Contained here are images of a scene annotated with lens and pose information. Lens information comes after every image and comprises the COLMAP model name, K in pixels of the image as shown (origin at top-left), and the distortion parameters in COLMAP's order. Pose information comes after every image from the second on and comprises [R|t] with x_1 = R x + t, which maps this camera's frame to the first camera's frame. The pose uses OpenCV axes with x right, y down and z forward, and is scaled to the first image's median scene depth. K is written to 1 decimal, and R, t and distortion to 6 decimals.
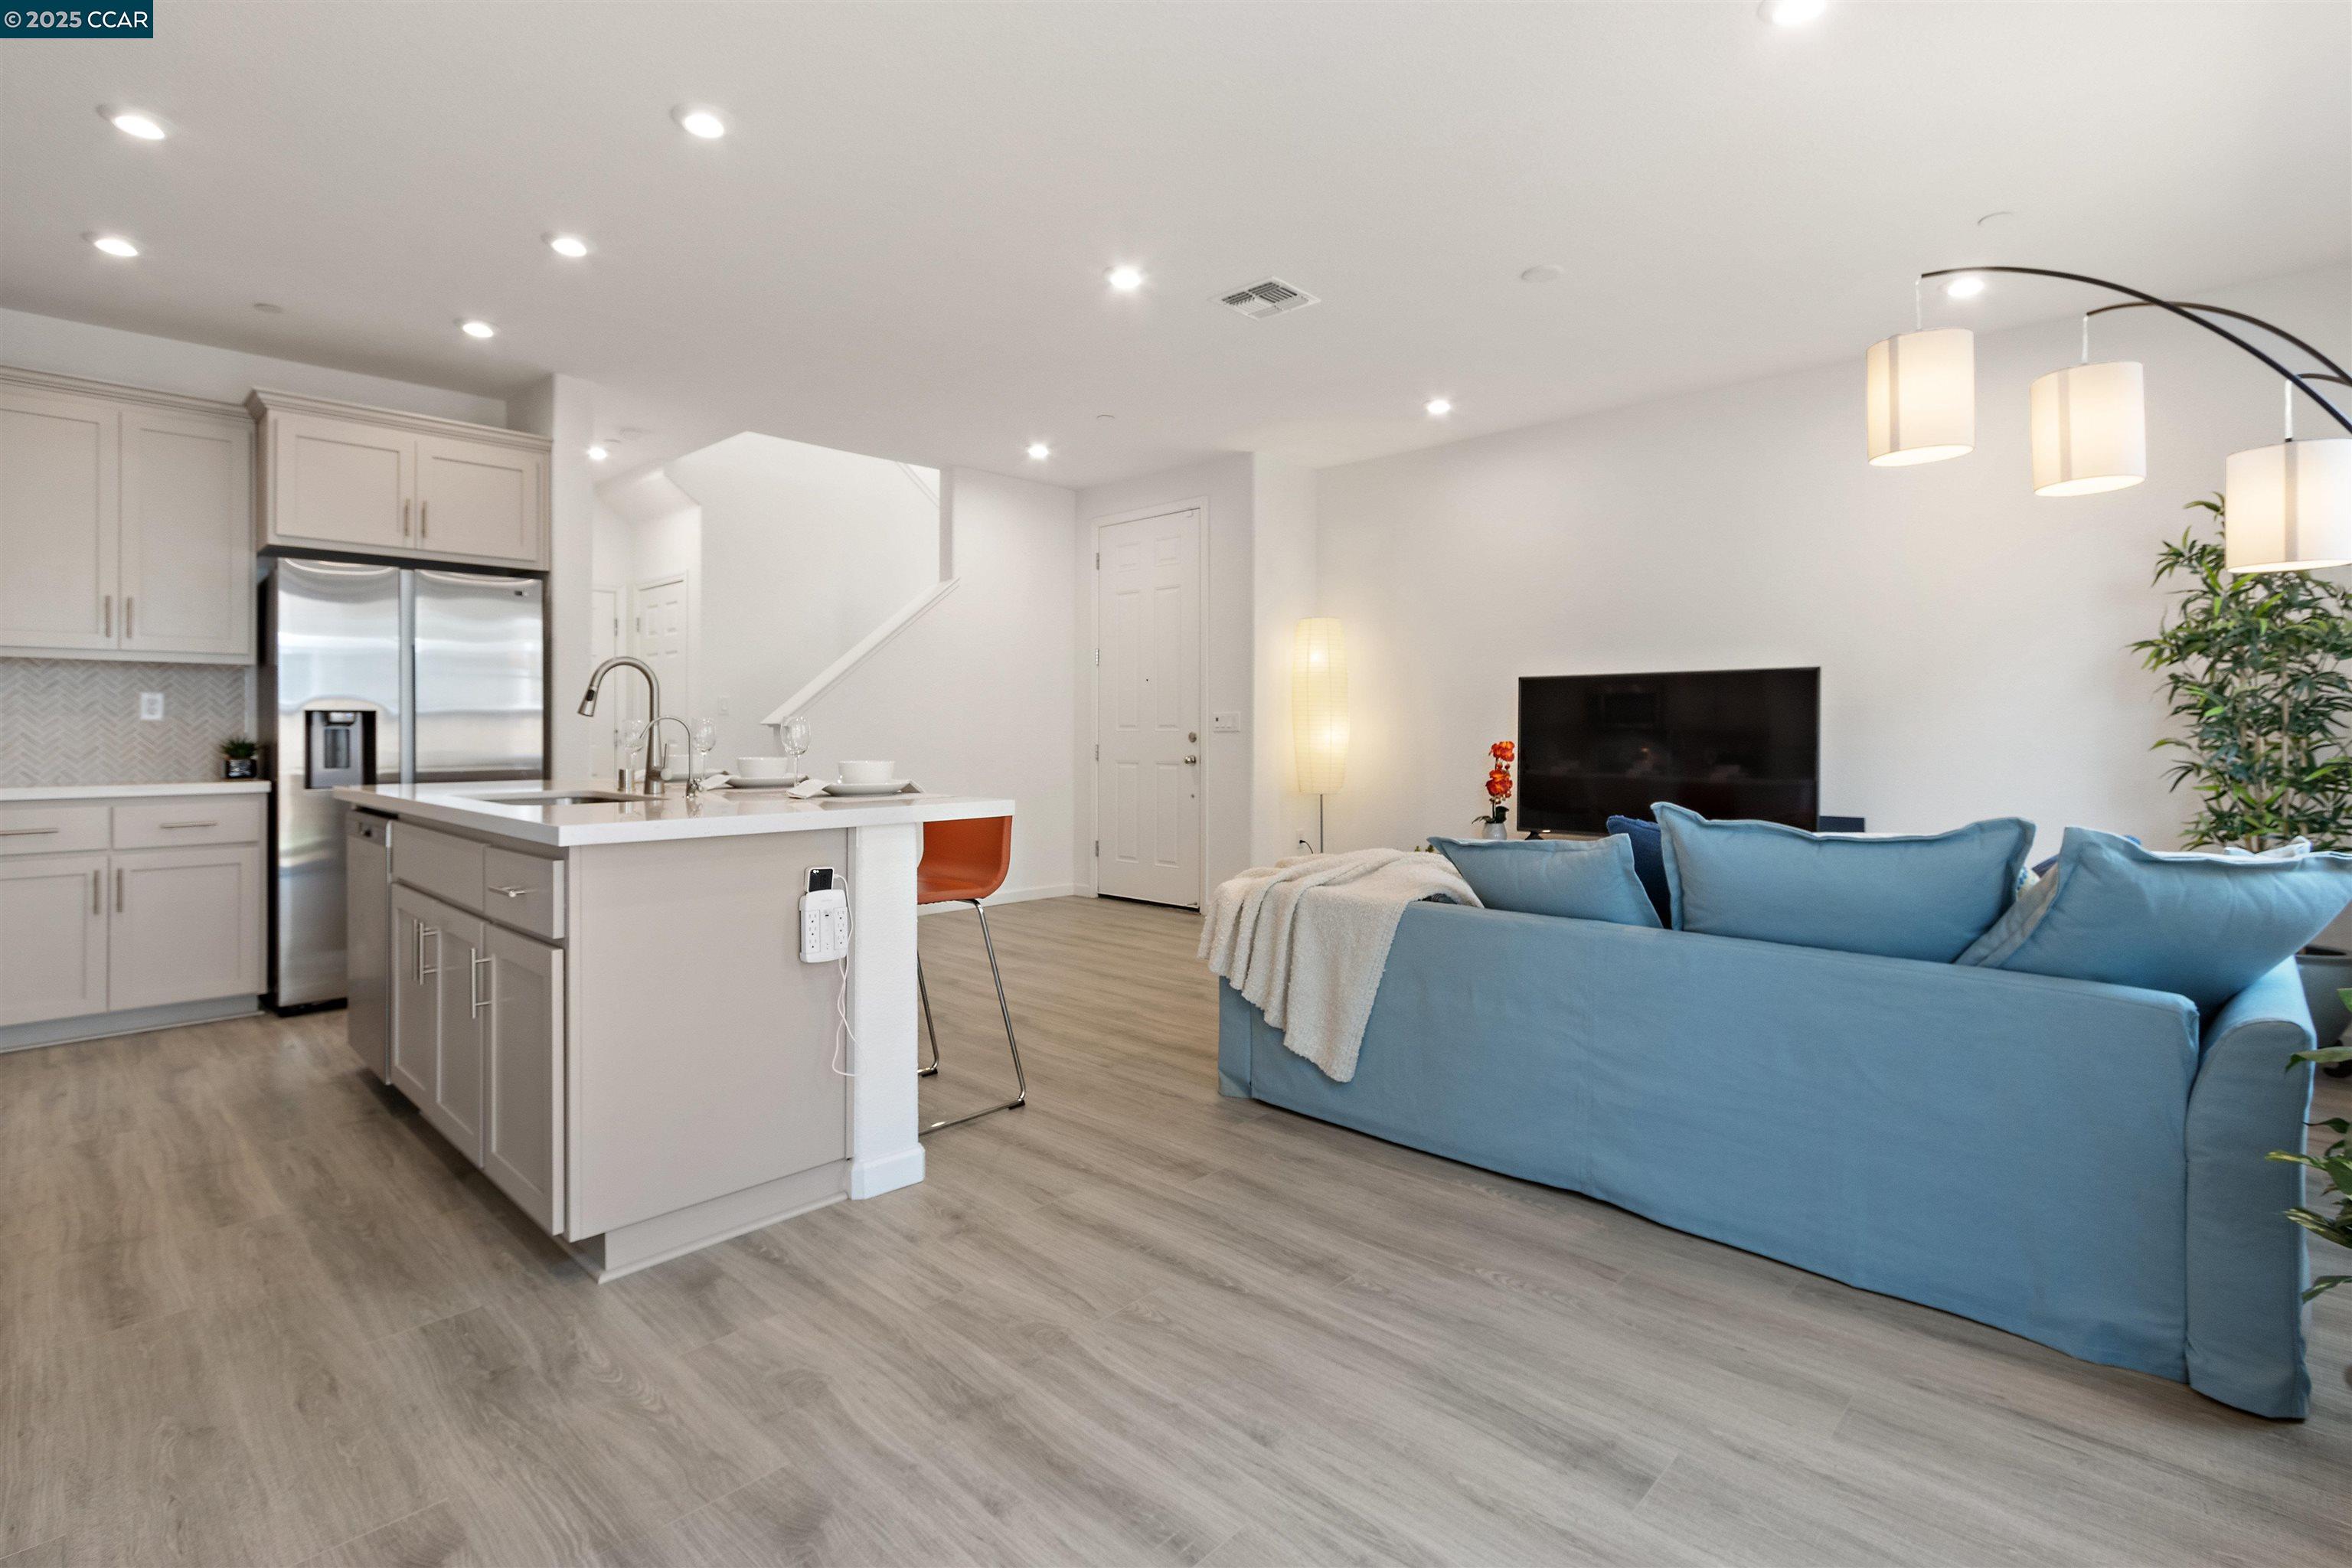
lens RADIAL K [[1105.8, 0, 1178.0], [0, 1105.8, 730.6], [0, 0, 1]] dist [0.001982, -0.000194]
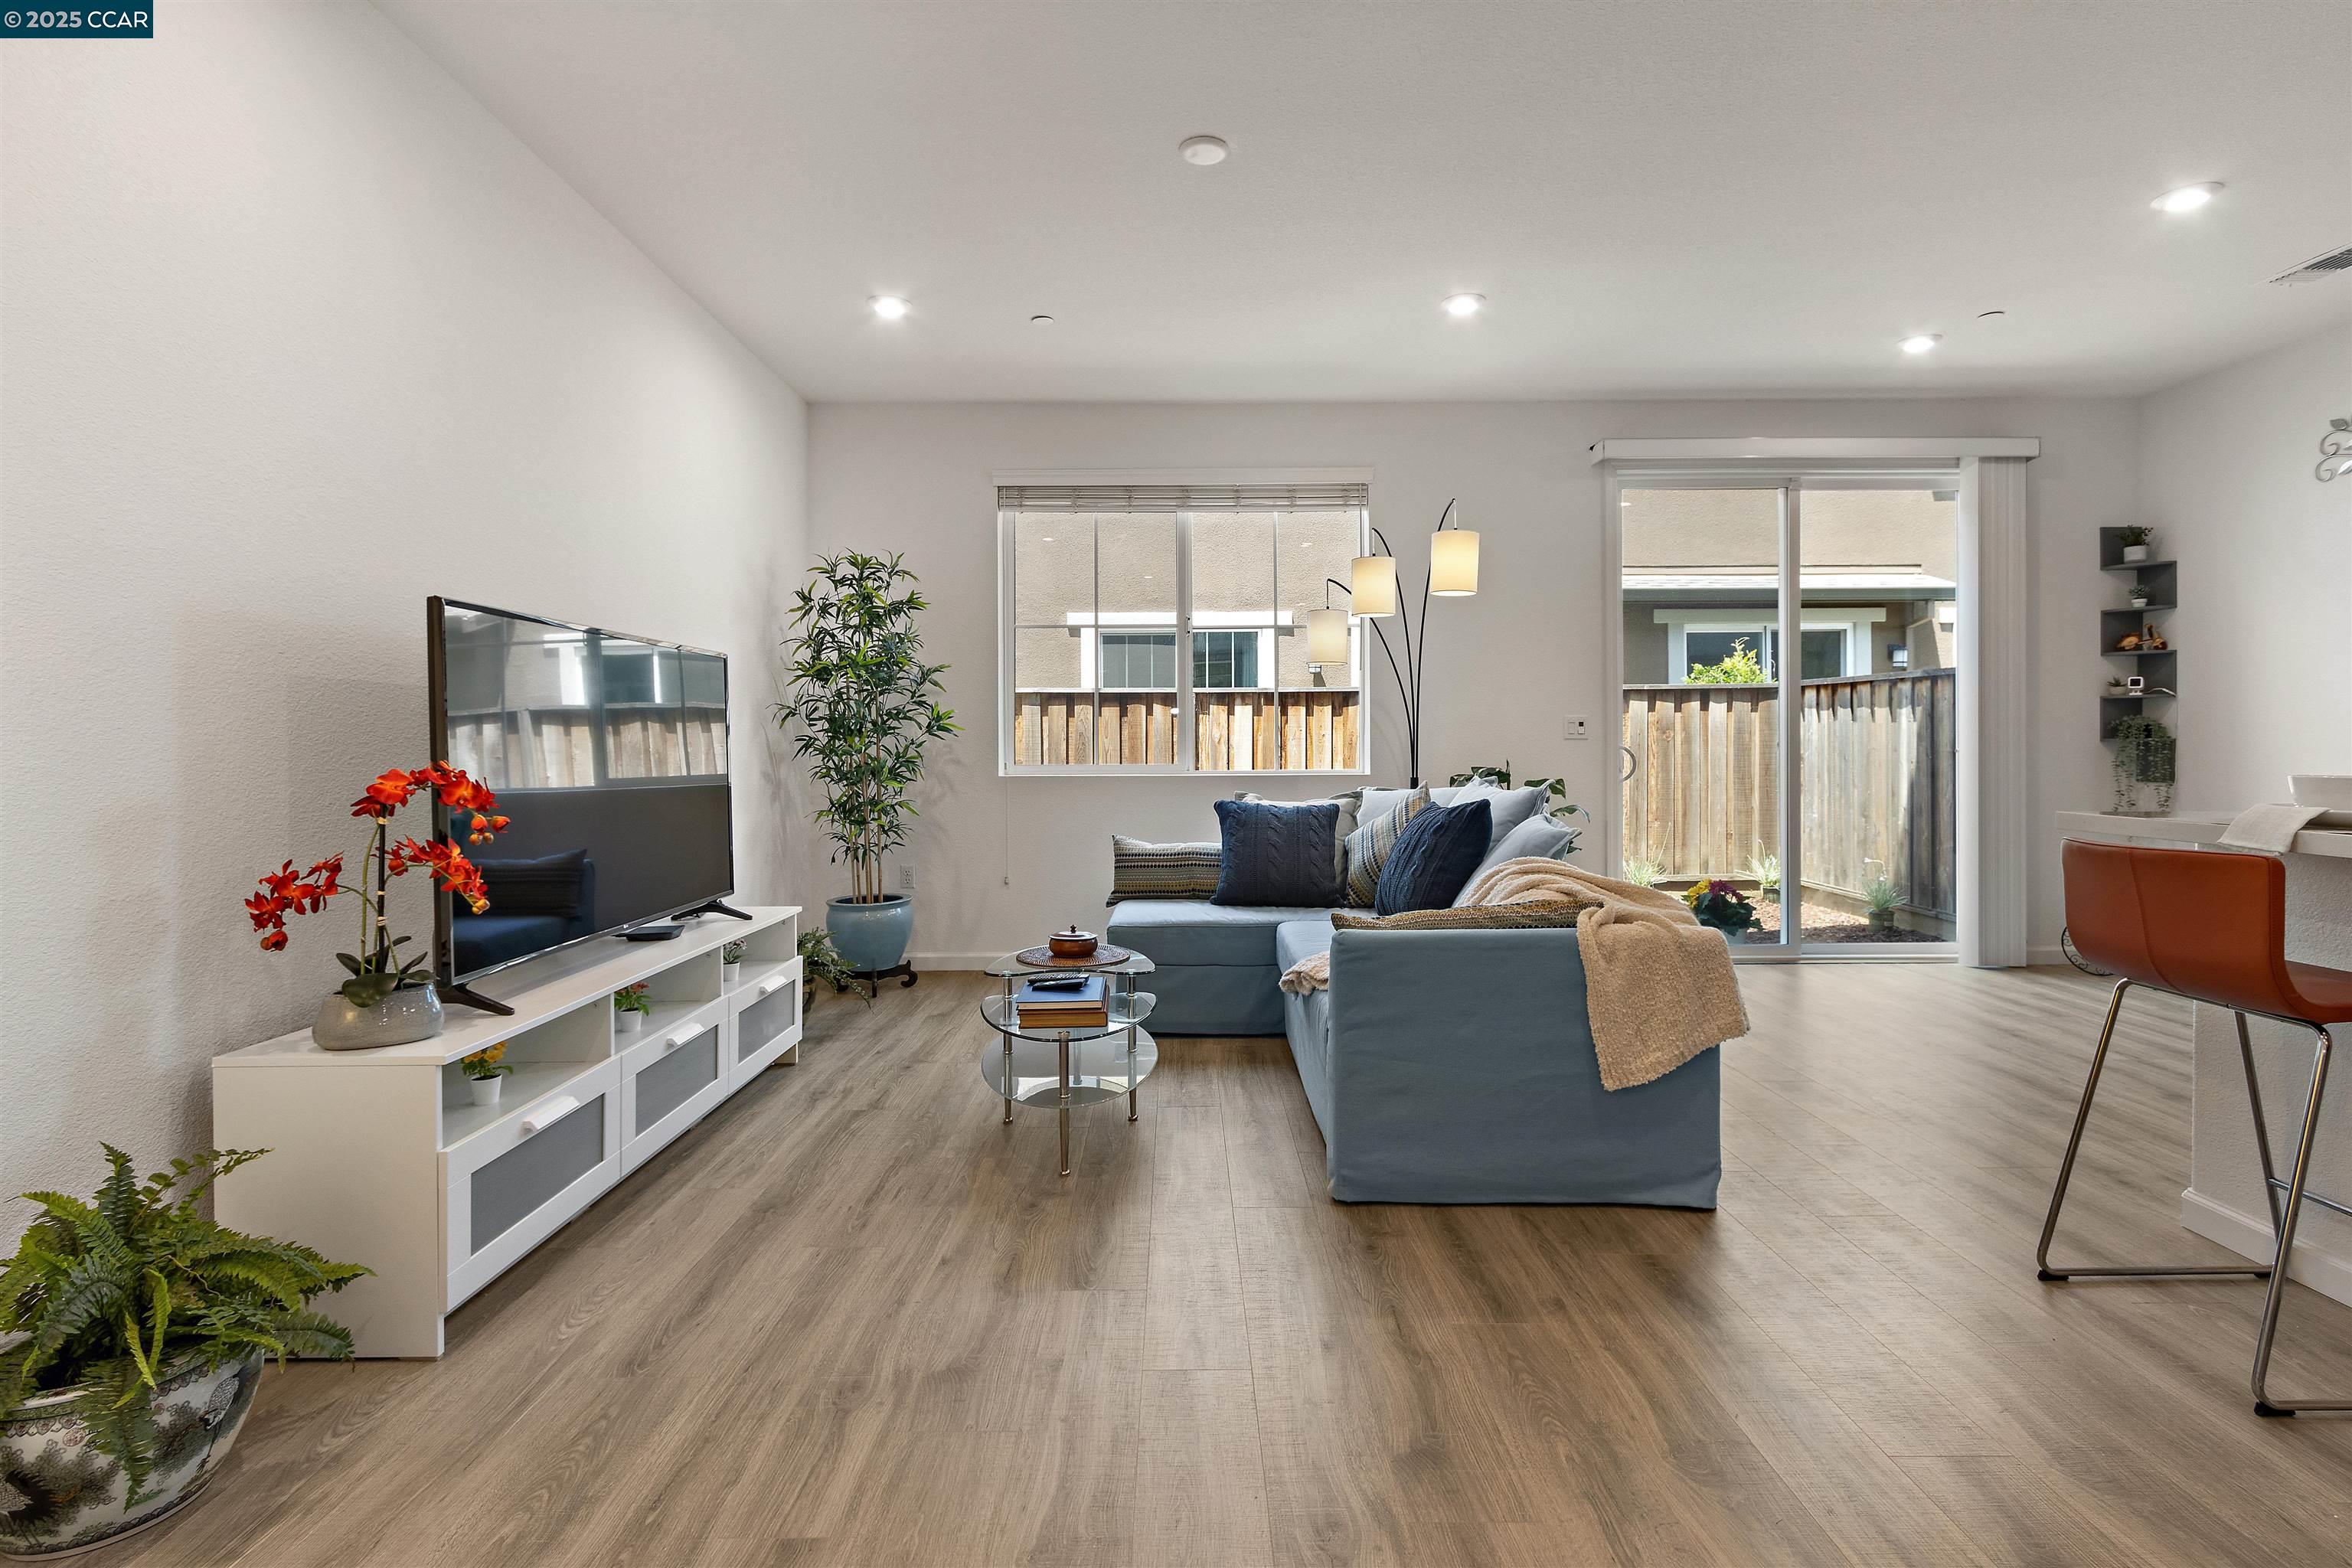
lens RADIAL K [[1092.4, 0, 1181.2], [0, 1092.4, 753.2], [0, 0, 1]] dist [0.002795, -0.001115]
pose [[-0.685826, -0.004969, 0.727748, -0.198934], [0.002209, 0.999958, 0.008909, 0.005268], [-0.727762, 0.007718, -0.685786, 1.390162]]
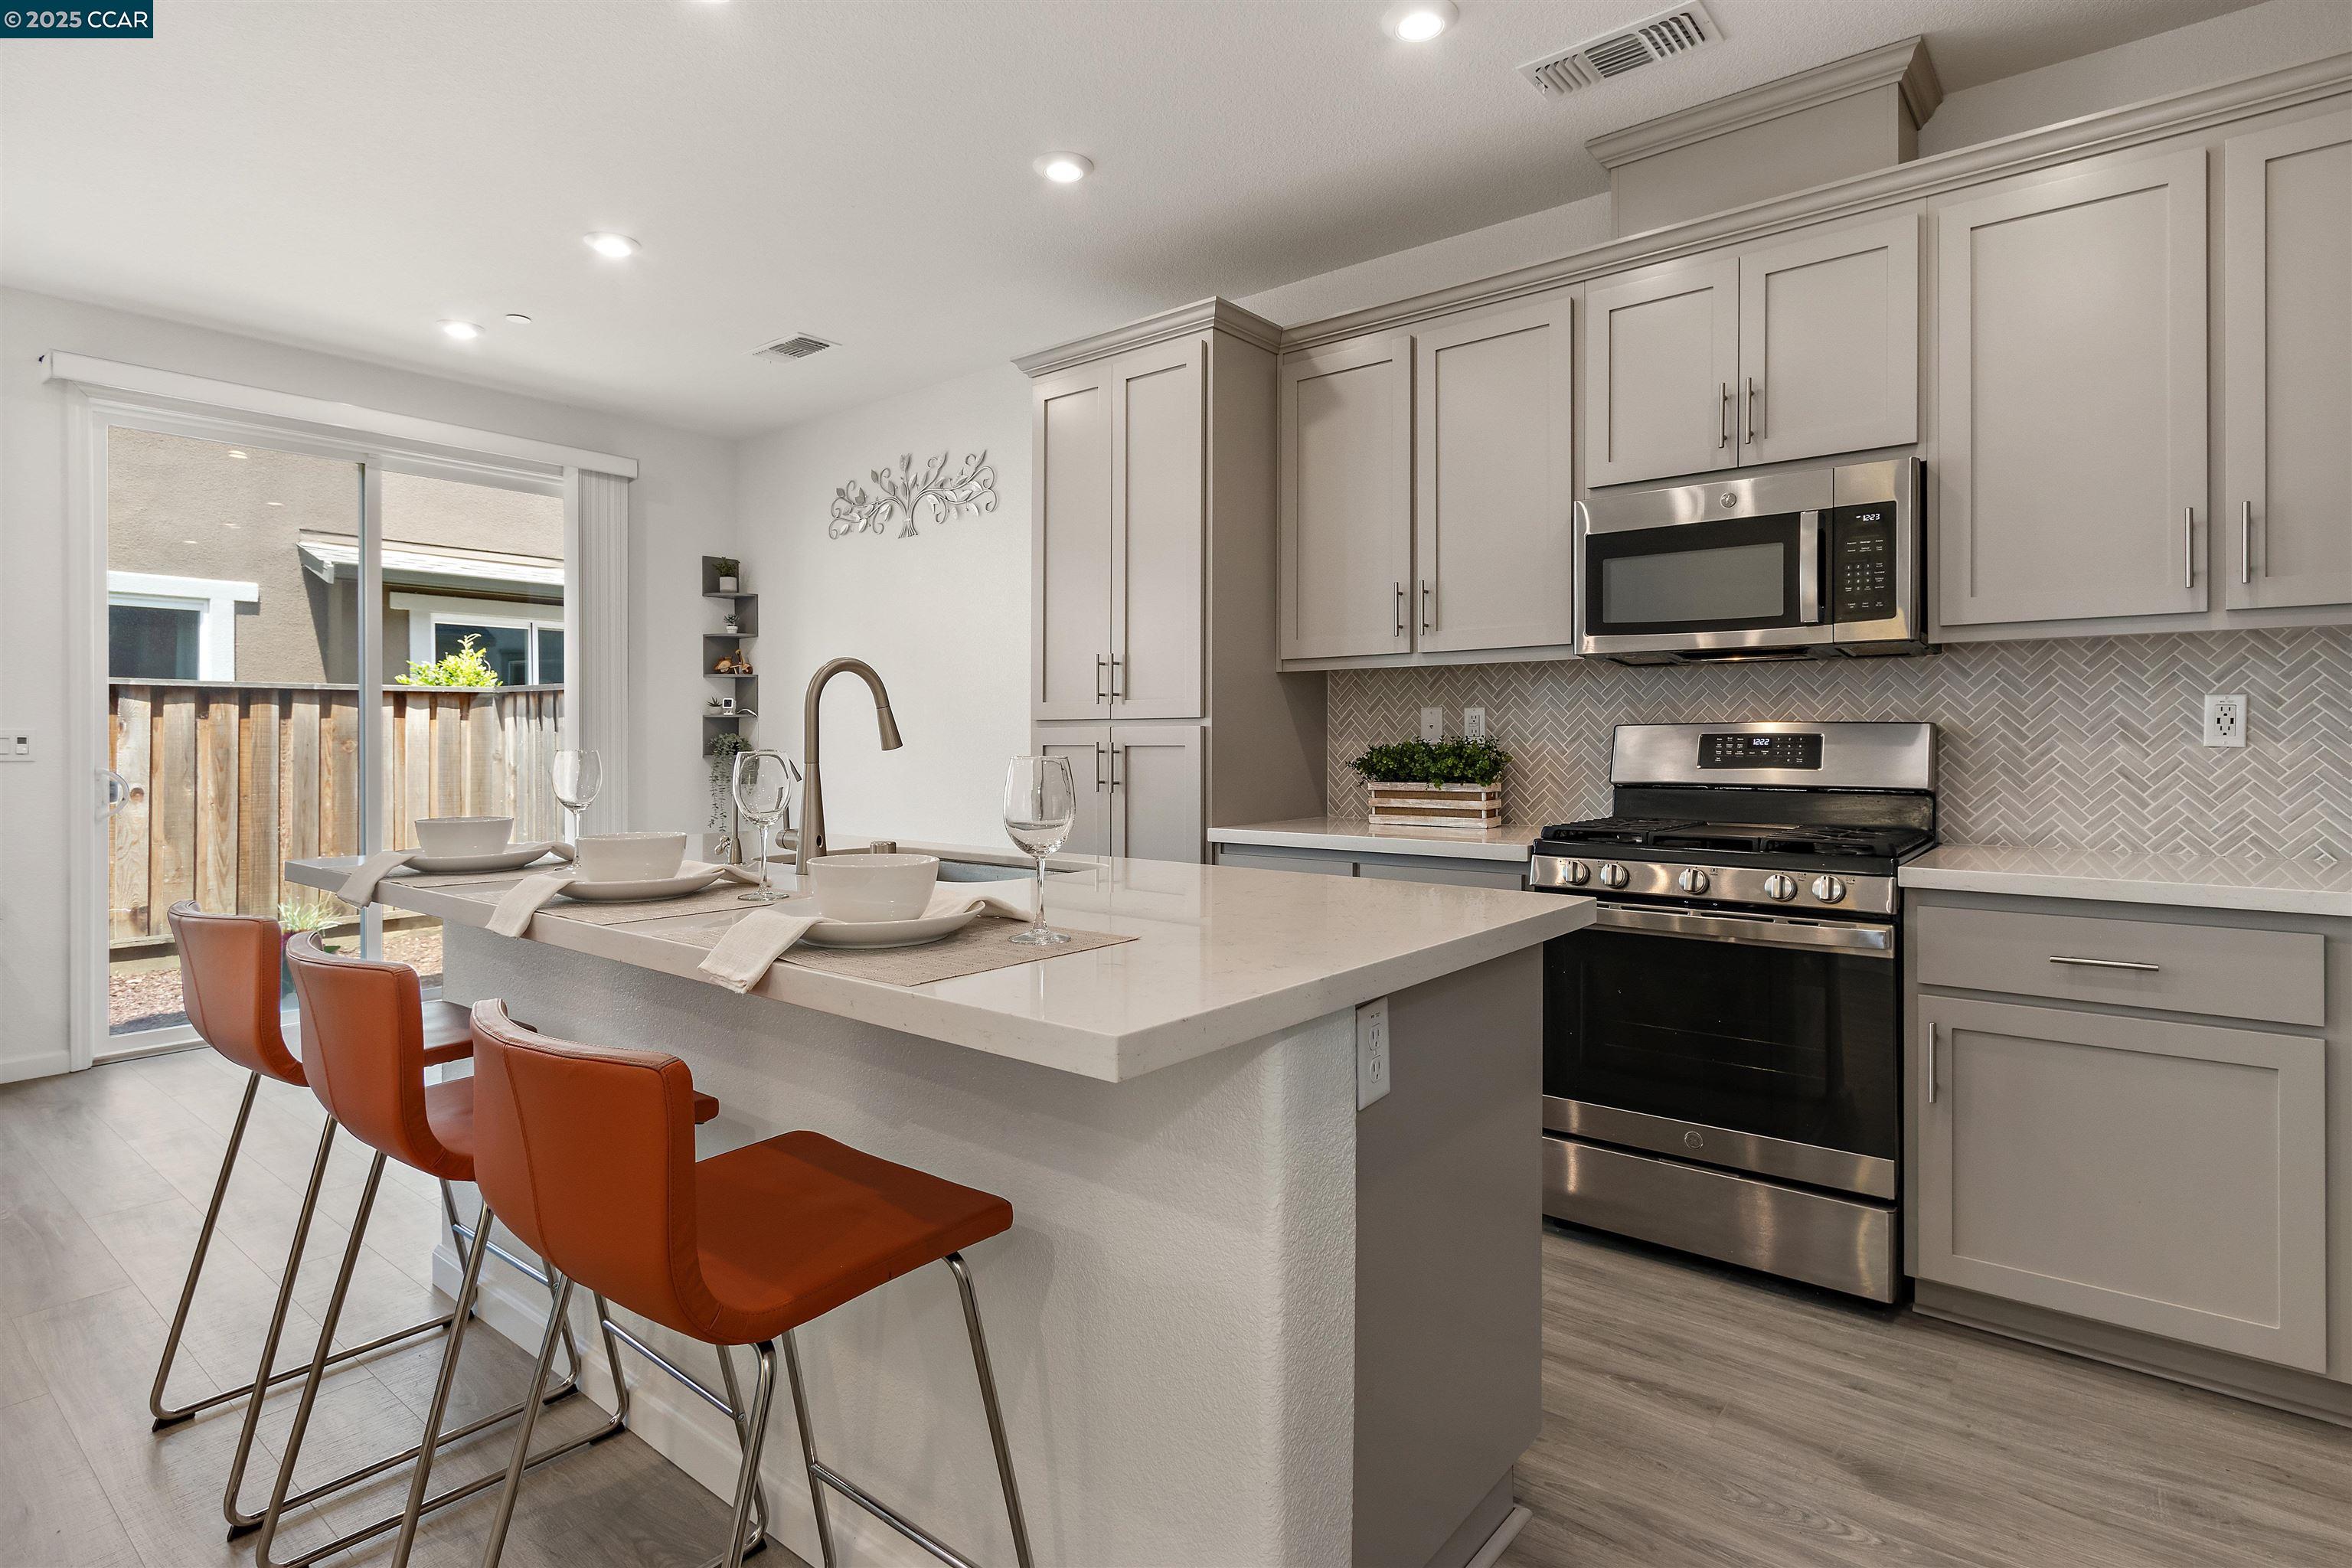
lens RADIAL K [[1181.4, 0, 1178.3], [0, 1181.4, 736.8], [0, 0, 1]] dist [-0.000197, -0.000336]
pose [[-0.996912, 0.000820, -0.078517, -0.463823], [0.001218, 0.999987, -0.005017, -0.011625], [0.078512, -0.005097, -0.996900, 1.242955]]
